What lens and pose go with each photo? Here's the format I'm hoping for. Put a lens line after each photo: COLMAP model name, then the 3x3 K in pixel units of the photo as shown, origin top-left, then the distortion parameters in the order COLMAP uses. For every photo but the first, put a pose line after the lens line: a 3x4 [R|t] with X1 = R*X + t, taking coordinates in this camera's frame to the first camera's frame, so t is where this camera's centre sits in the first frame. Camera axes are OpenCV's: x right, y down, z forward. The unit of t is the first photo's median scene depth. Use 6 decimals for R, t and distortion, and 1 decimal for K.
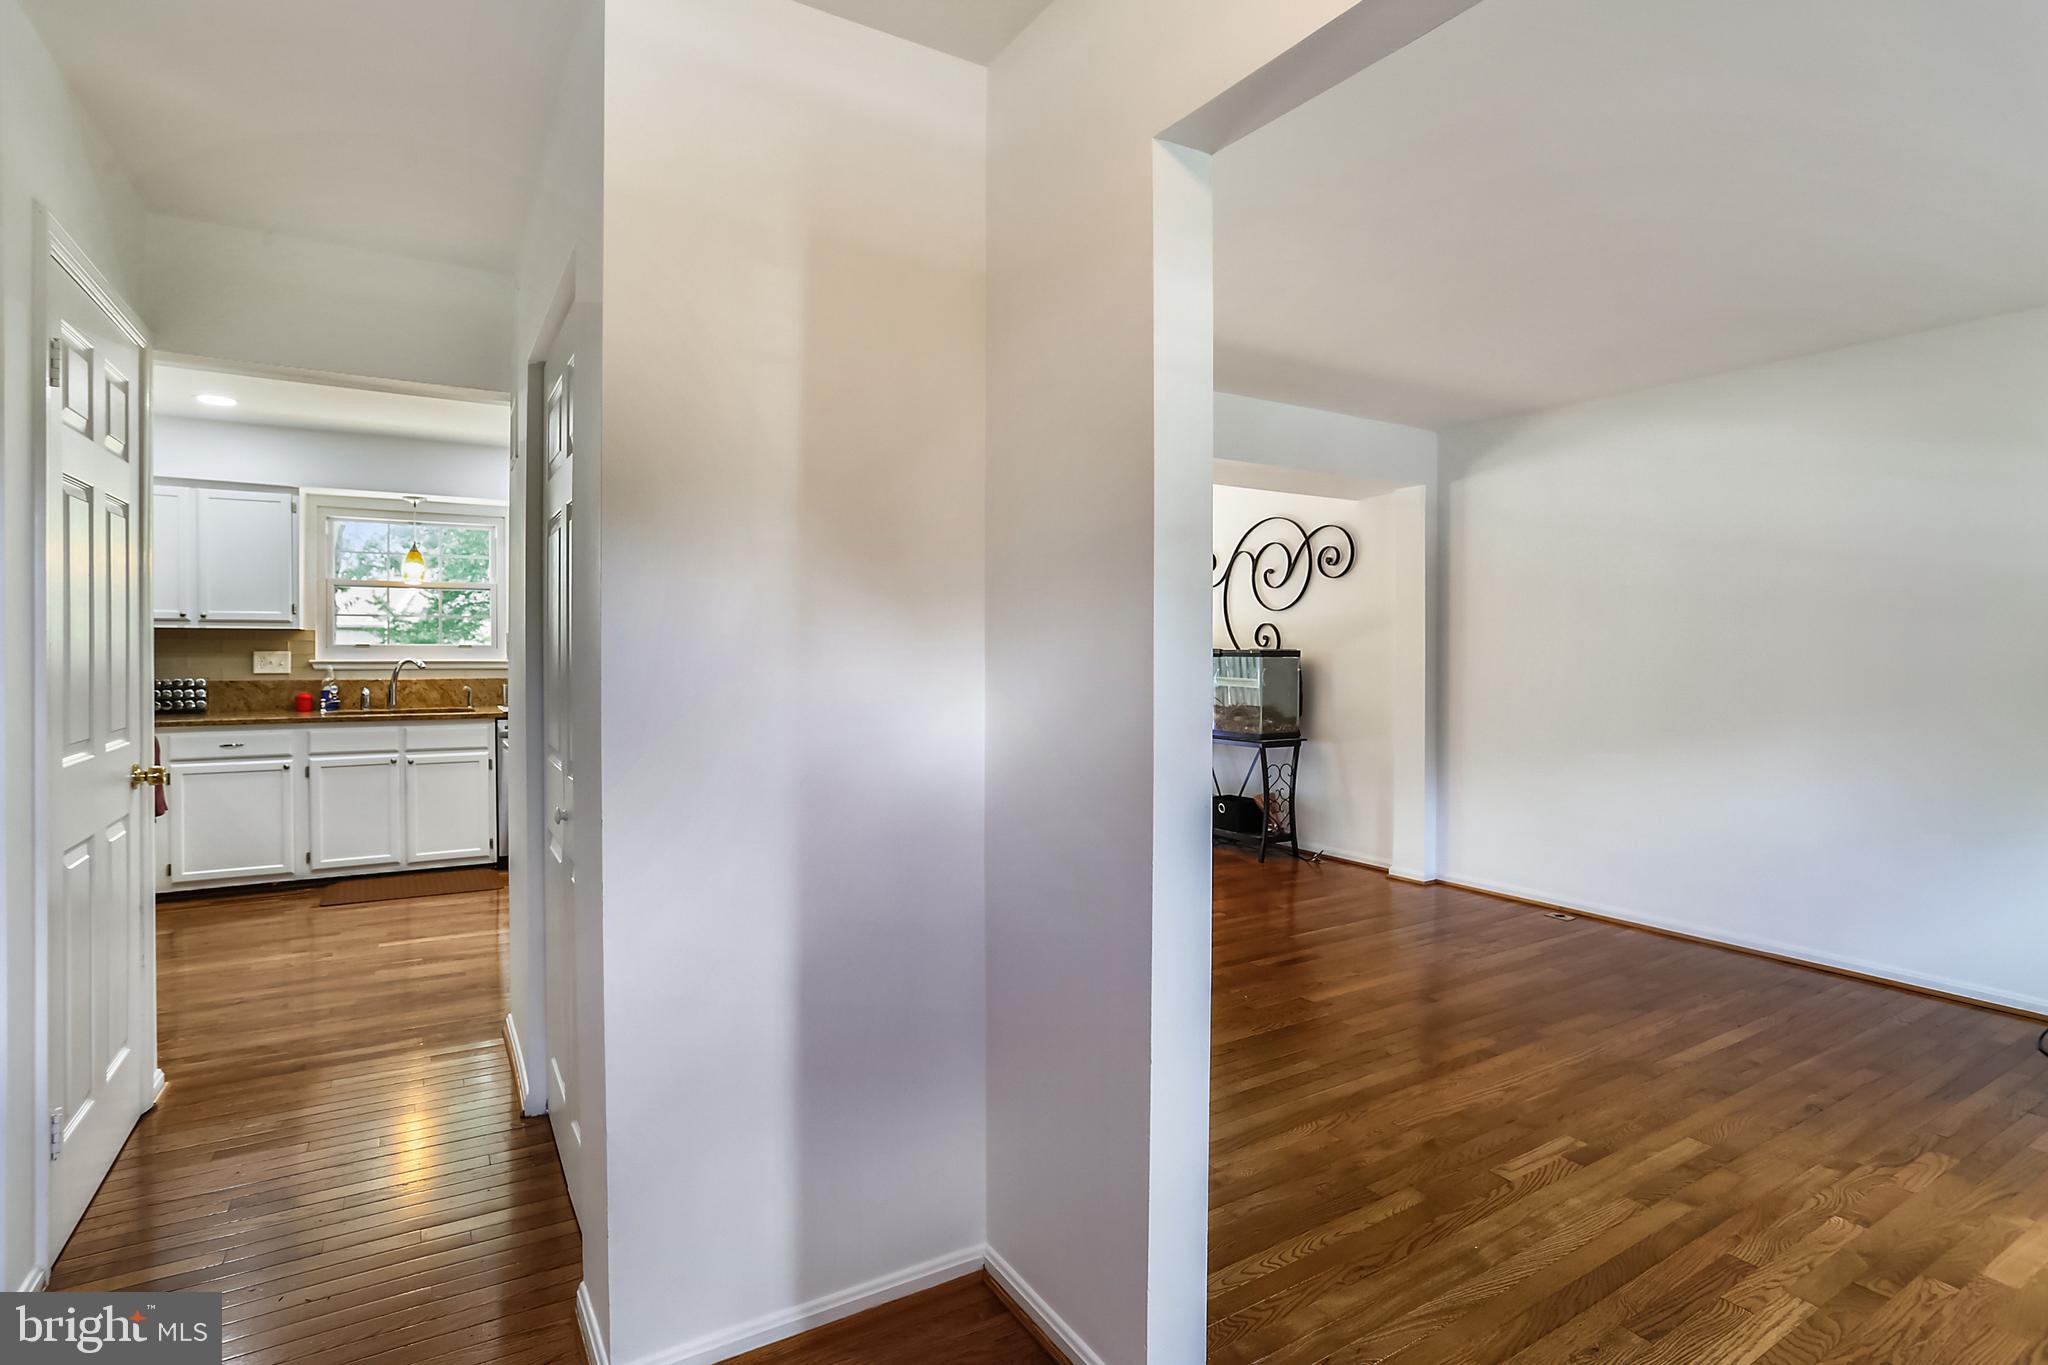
lens RADIAL K [[1010.8, 0, 1019.1], [0, 1010.8, 672.3], [0, 0, 1]] dist [-0.030672, 0.000394]
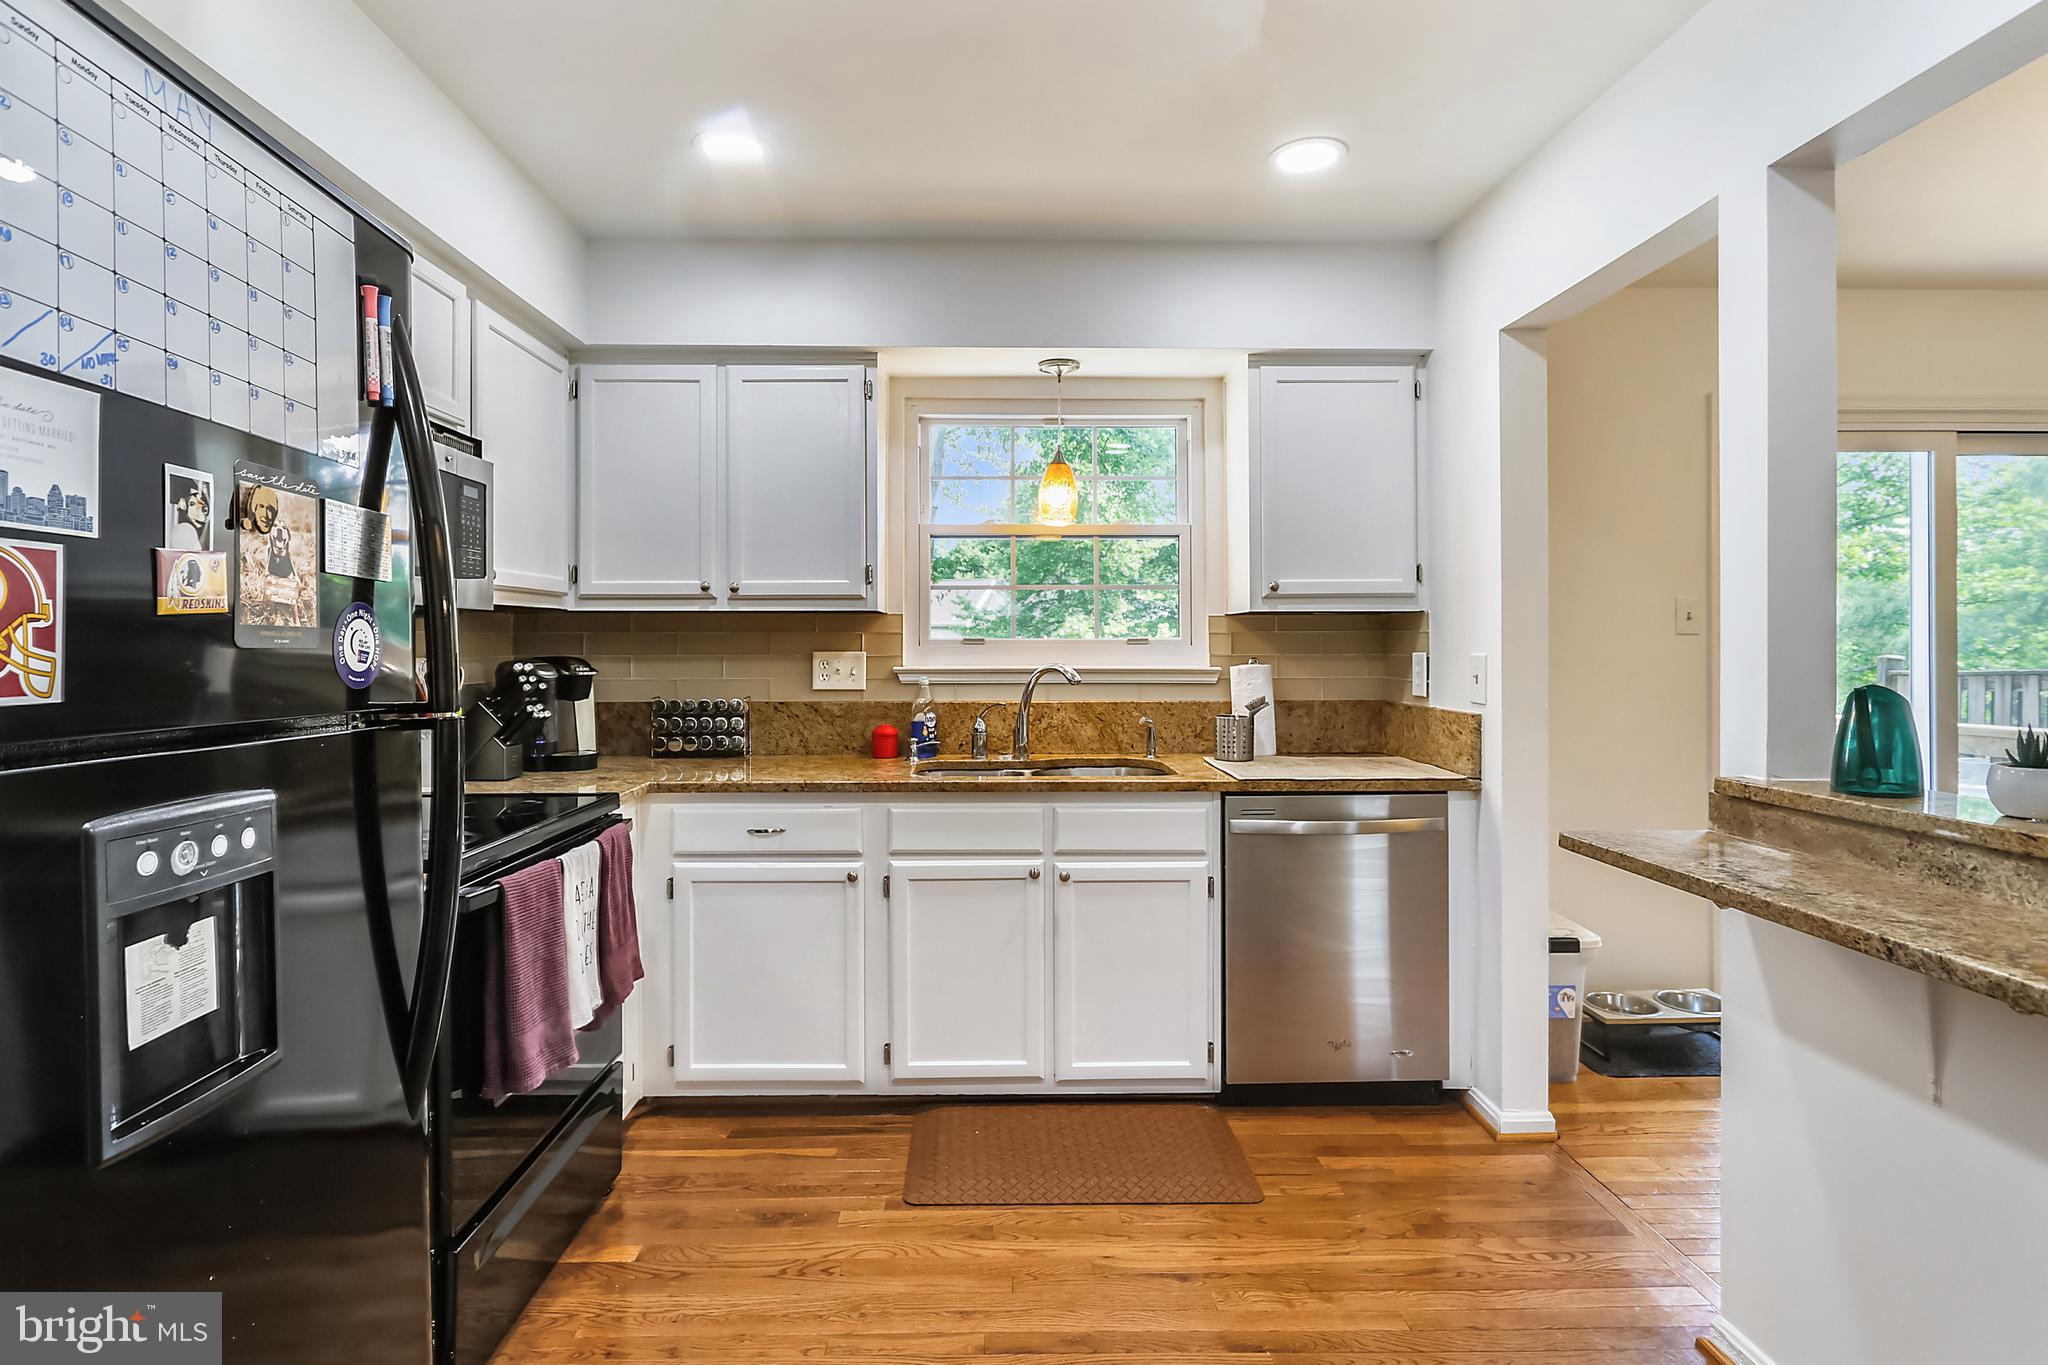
lens RADIAL K [[1010.8, 0, 1018.5], [0, 1010.8, 669.4], [0, 0, 1]] dist [-0.030672, 0.000394]
pose [[0.872188, 0.003963, -0.489155, -0.375900], [-0.003204, 0.999992, 0.002390, -0.012472], [0.489160, -0.000517, 0.872194, 0.541991]]
